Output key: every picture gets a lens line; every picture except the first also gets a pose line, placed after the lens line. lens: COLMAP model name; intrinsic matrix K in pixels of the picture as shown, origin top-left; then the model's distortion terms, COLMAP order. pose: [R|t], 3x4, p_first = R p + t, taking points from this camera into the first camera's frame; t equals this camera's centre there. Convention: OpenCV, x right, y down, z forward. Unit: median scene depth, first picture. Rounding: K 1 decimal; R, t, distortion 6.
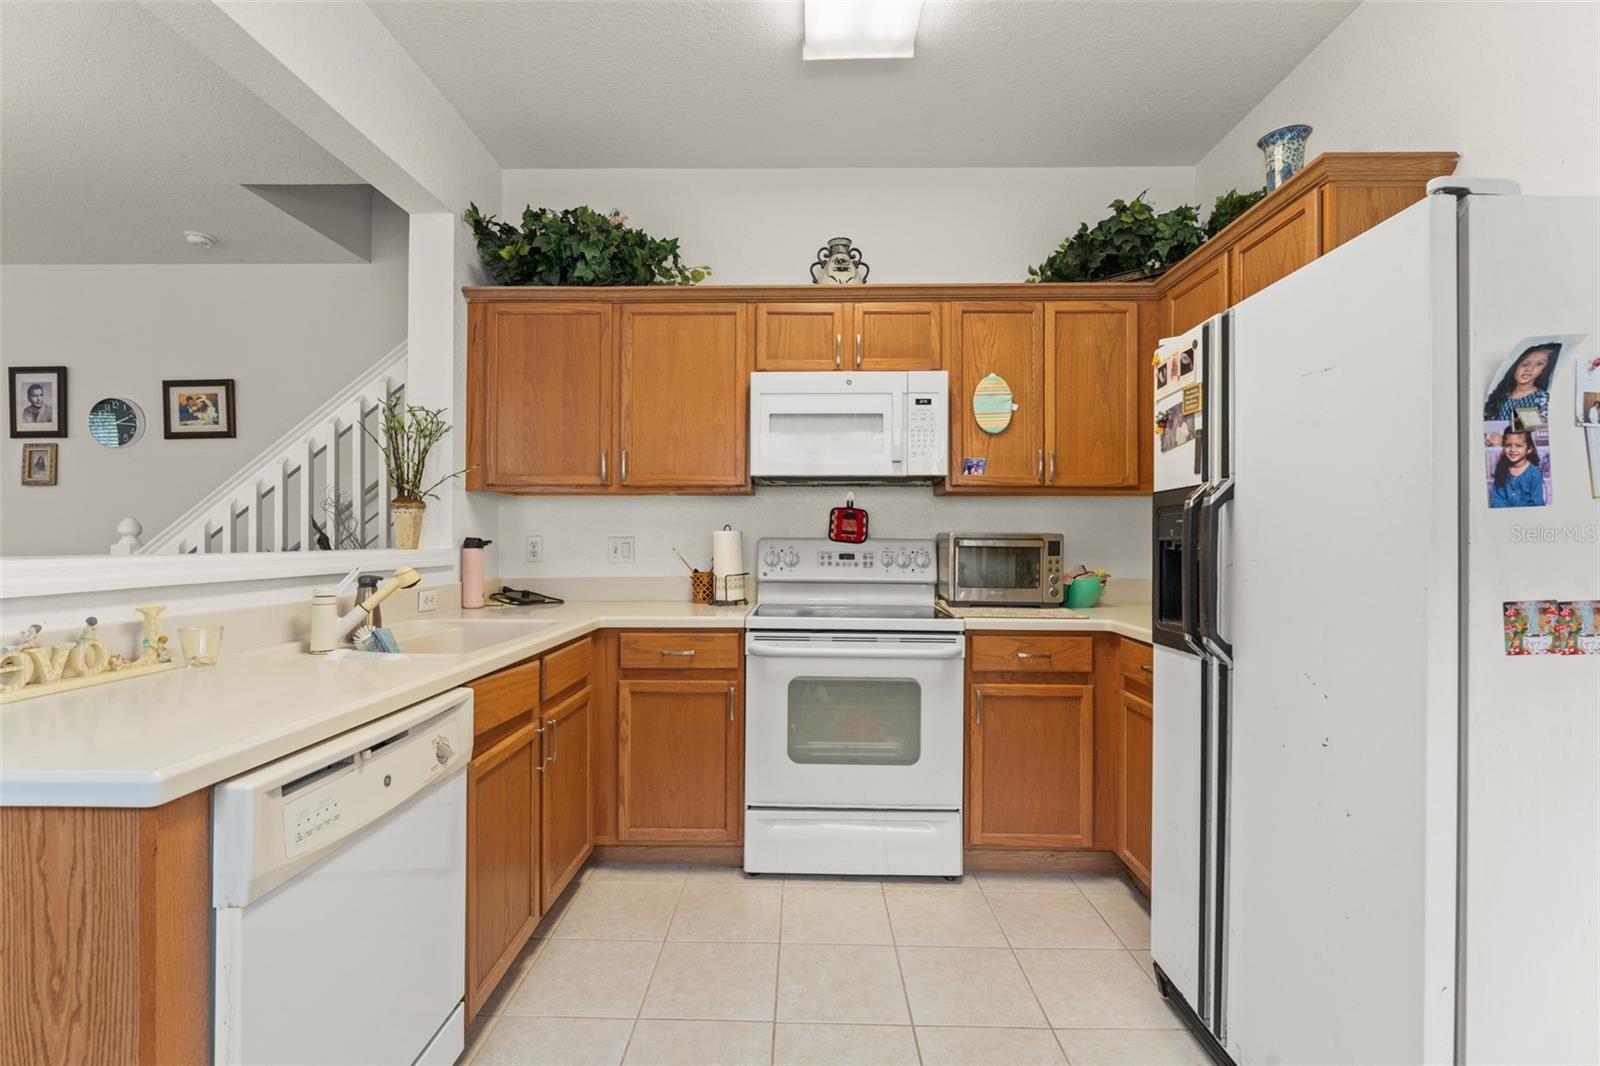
lens RADIAL K [[709.6, 0, 802.9], [0, 709.6, 532.1], [0, 0, 1]] dist [-0.002026, 0.000353]
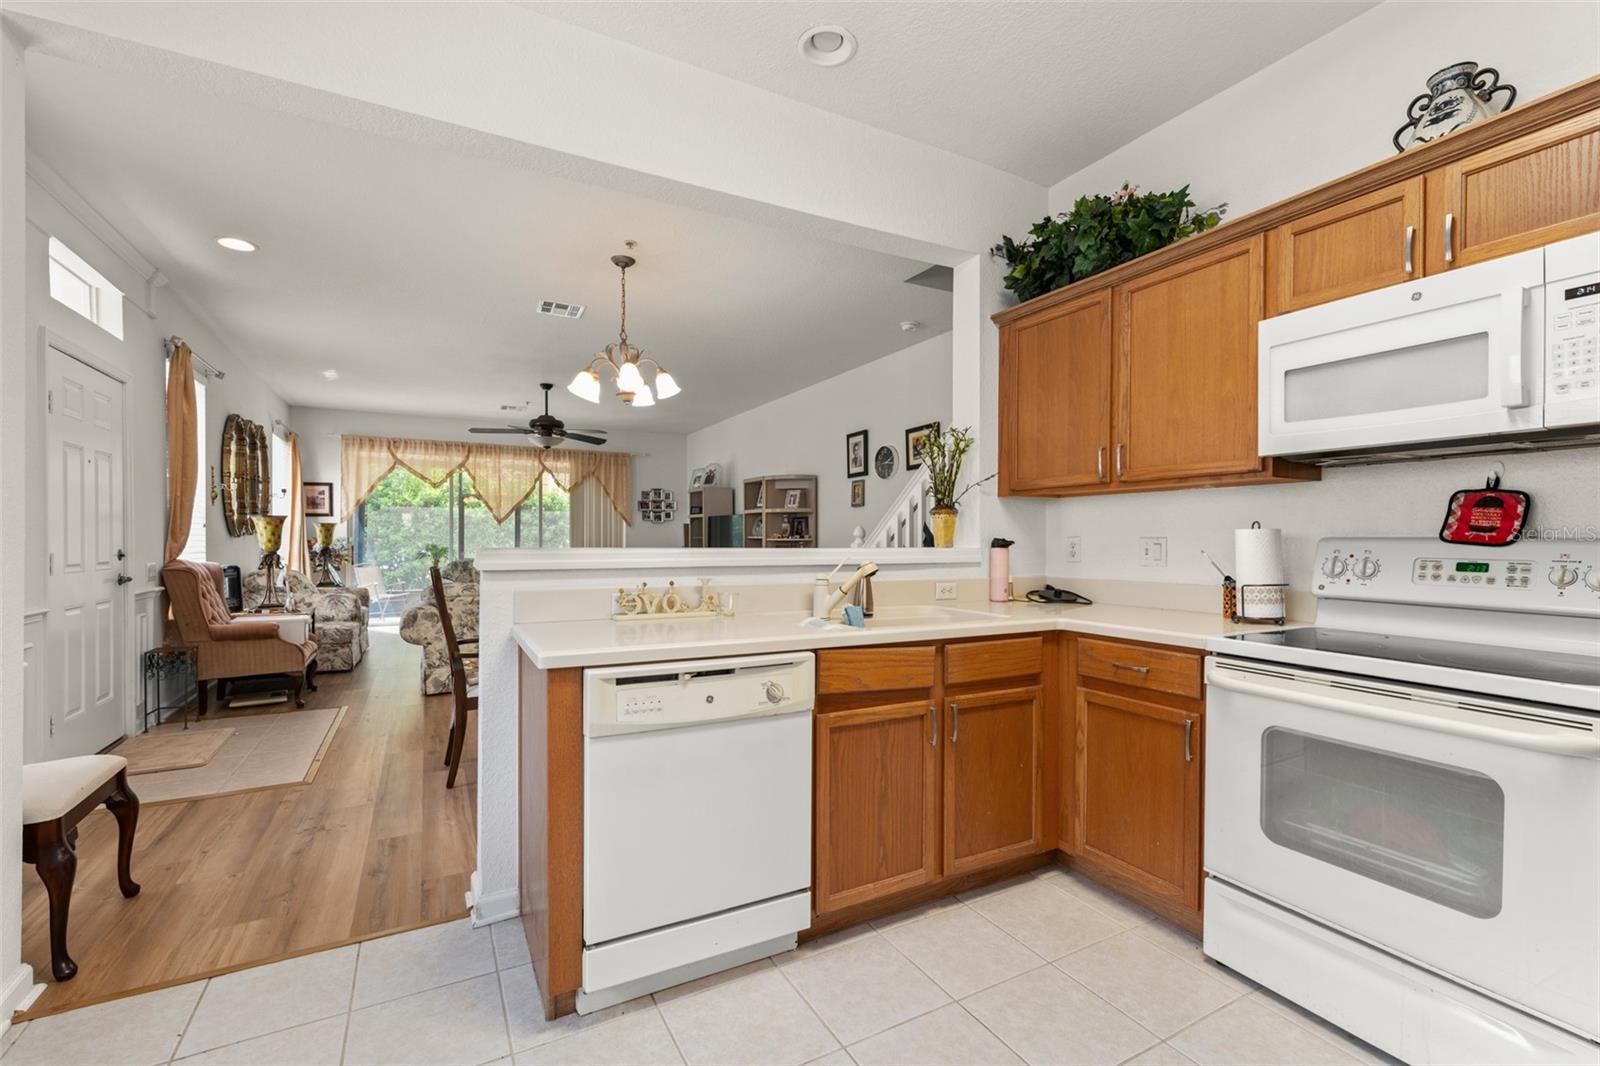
lens RADIAL K [[695.1, 0, 801.1], [0, 695.1, 542.9], [0, 0, 1]] dist [-0.003250, -0.000270]
pose [[0.484627, 0.003033, -0.874716, 0.338324], [0.007163, 0.999947, 0.007435, 0.004524], [0.874691, -0.009869, 0.484580, 0.196800]]
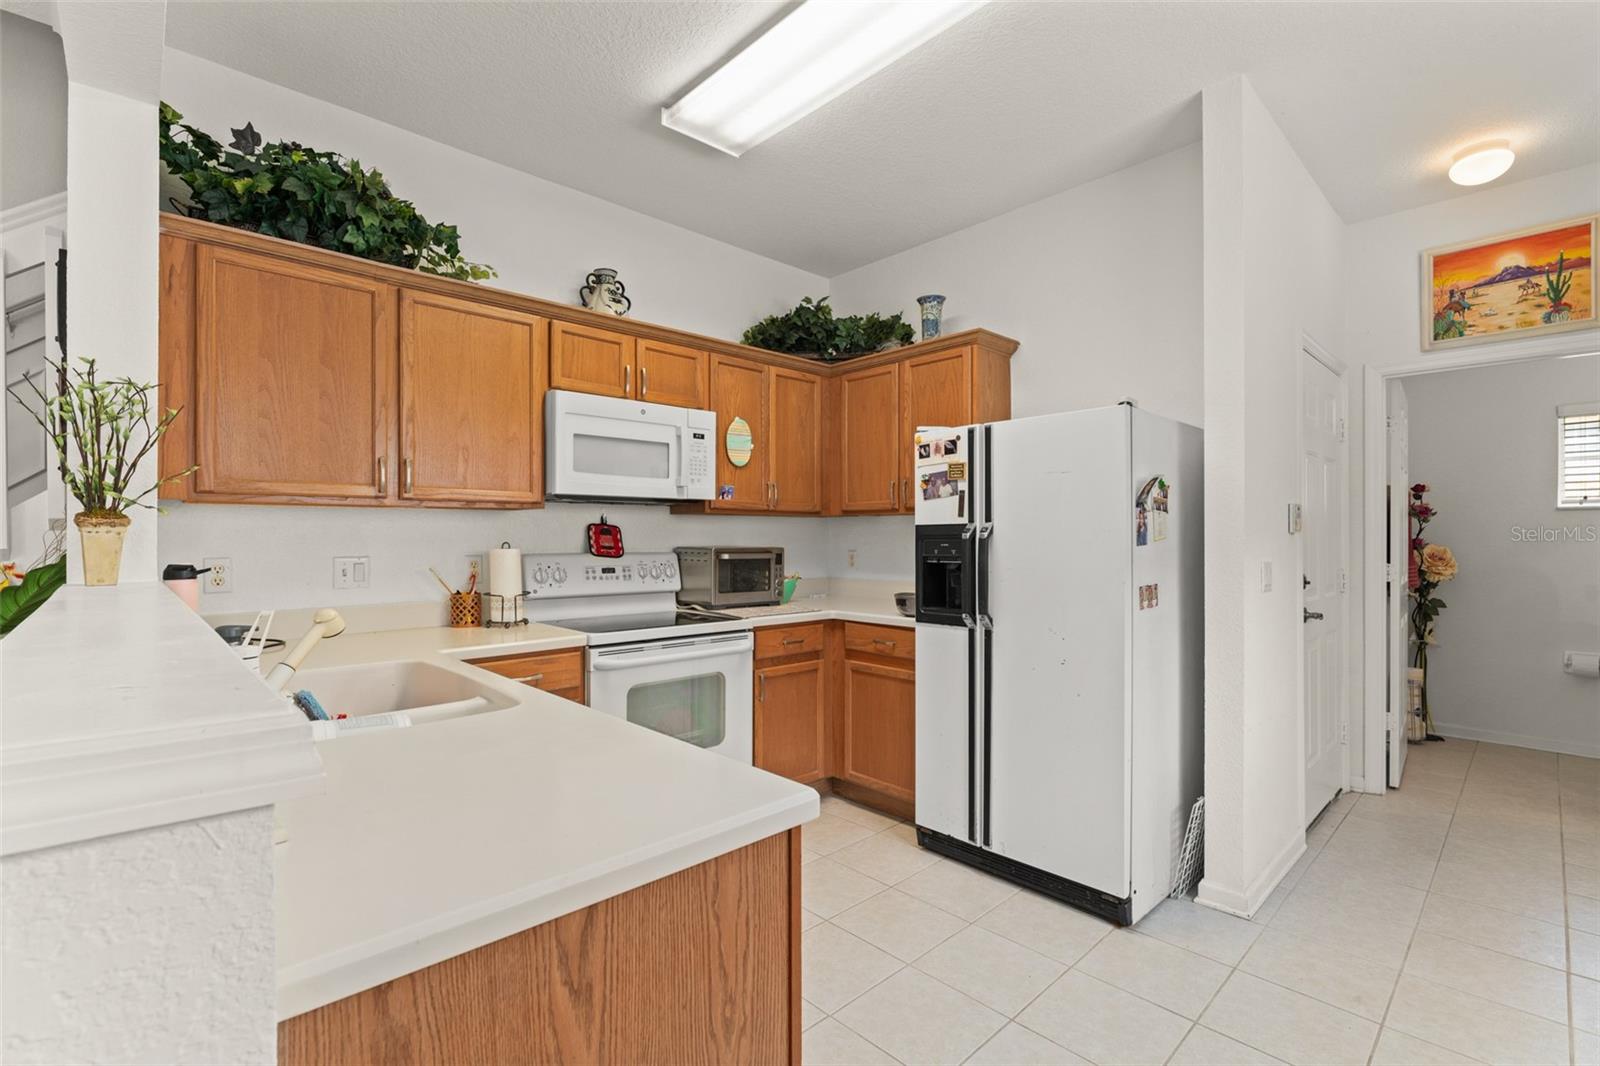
lens RADIAL K [[709.6, 0, 797.8], [0, 709.6, 537.1], [0, 0, 1]] dist [-0.002026, 0.000353]
pose [[0.719497, -0.004156, 0.694483, -0.512046], [-0.004277, 0.999937, 0.010416, -0.030084], [-0.694482, -0.010465, 0.719434, 0.044228]]
